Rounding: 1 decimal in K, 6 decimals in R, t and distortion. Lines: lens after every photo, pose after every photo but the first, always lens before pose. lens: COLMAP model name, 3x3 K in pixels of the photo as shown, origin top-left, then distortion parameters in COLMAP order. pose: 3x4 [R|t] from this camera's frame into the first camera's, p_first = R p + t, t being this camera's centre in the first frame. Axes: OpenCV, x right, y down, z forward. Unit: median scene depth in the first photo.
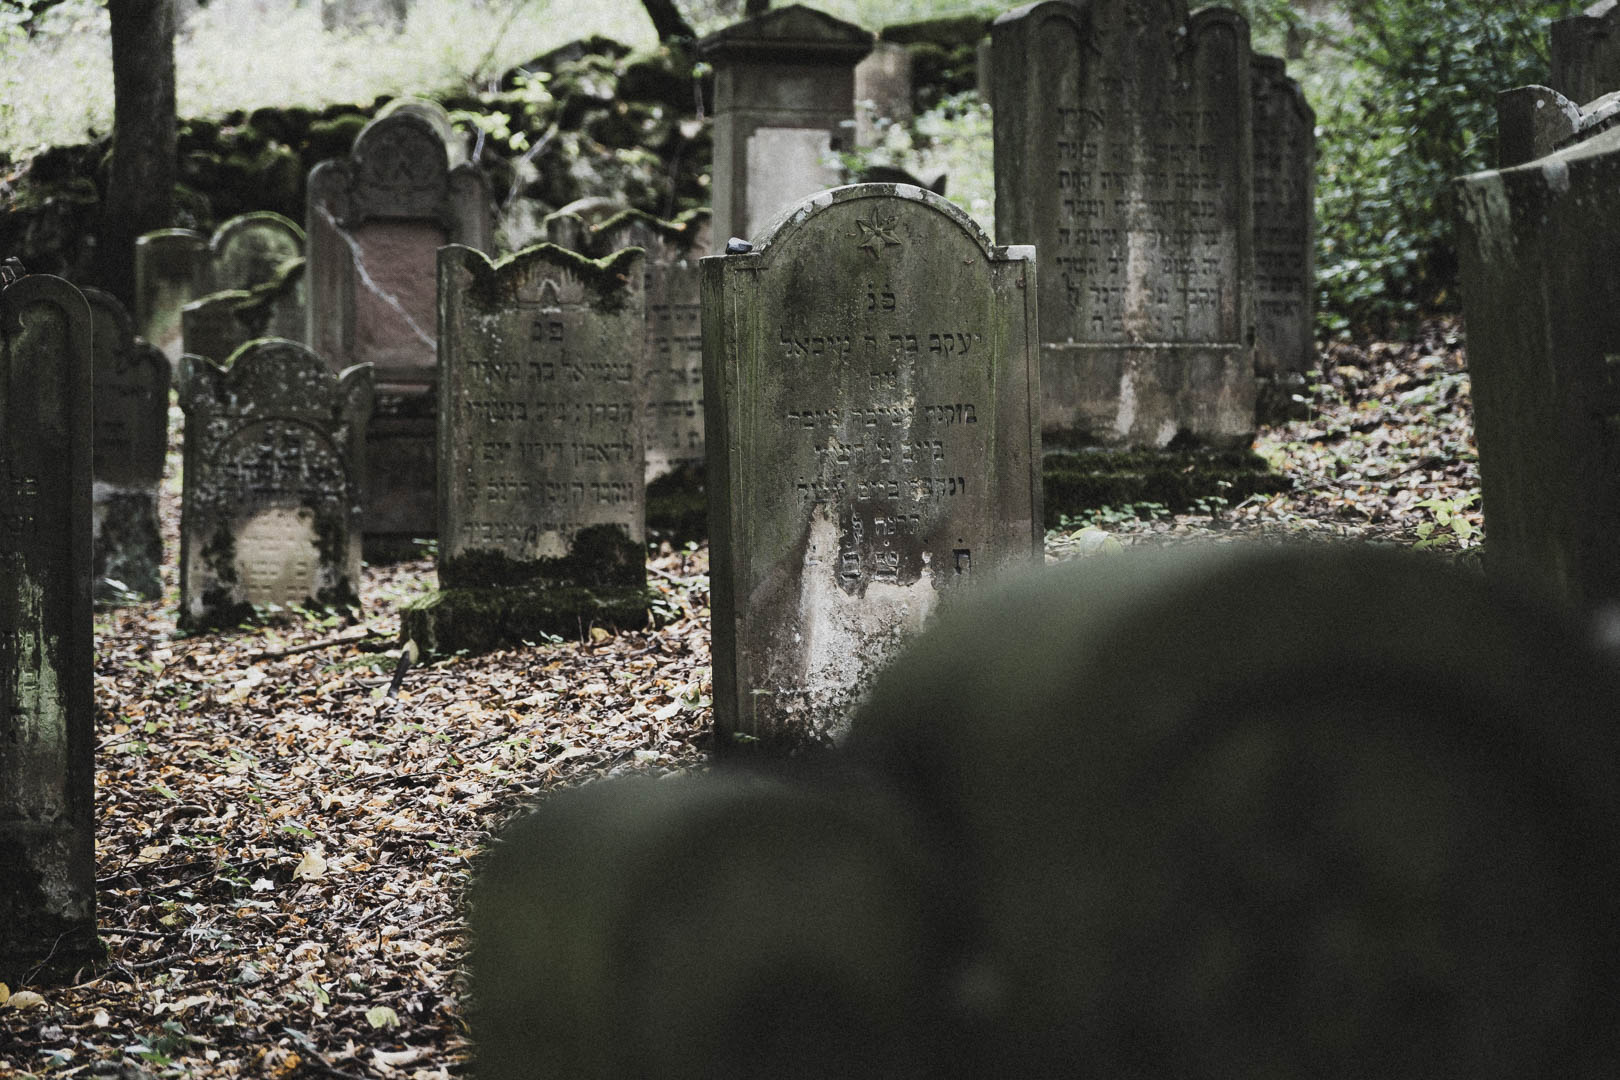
lens RADIAL K [[4907.9, 0, 809.9], [0, 4907.9, 539.6], [0, 0, 1]] dist [-0.018662, 0.000000]
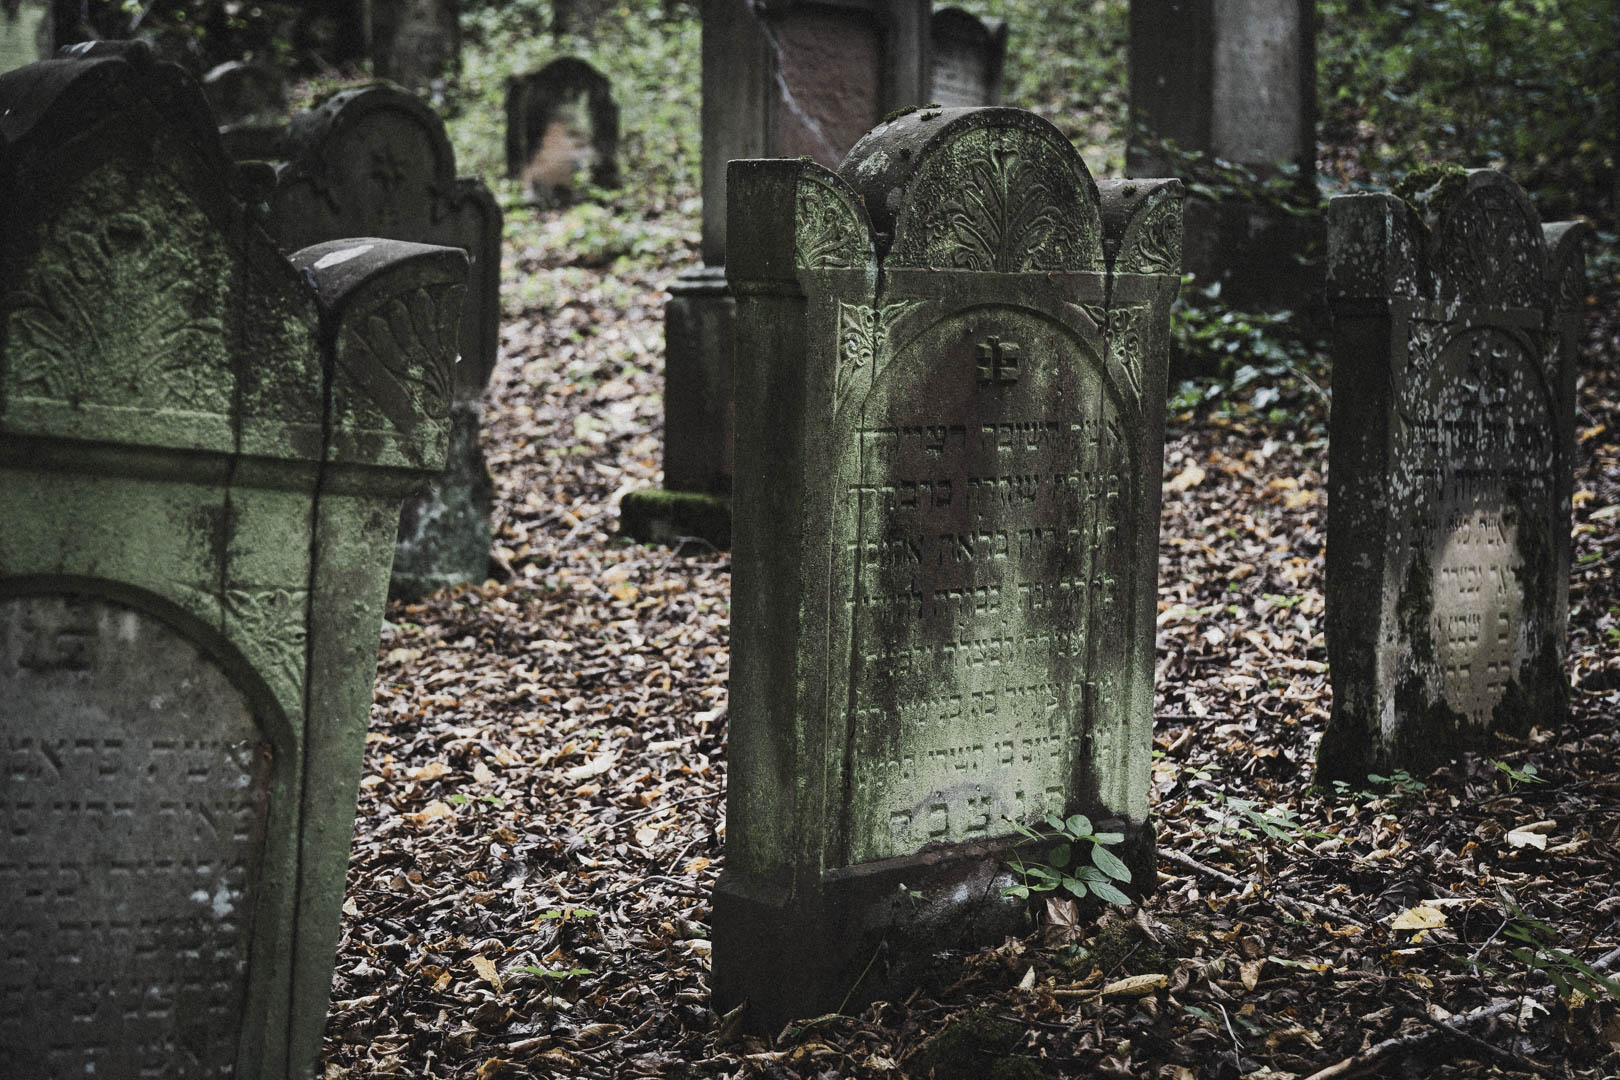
lens RADIAL K [[2678.3, 0, 809.6], [0, 2678.3, 539.1], [0, 0, 1]] dist [0.017756, 0.000000]
pose [[0.920625, -0.018954, 0.389989, -0.278191], [-0.010963, 0.997172, 0.074344, -0.022757], [-0.390295, -0.072718, 0.917814, 0.775771]]
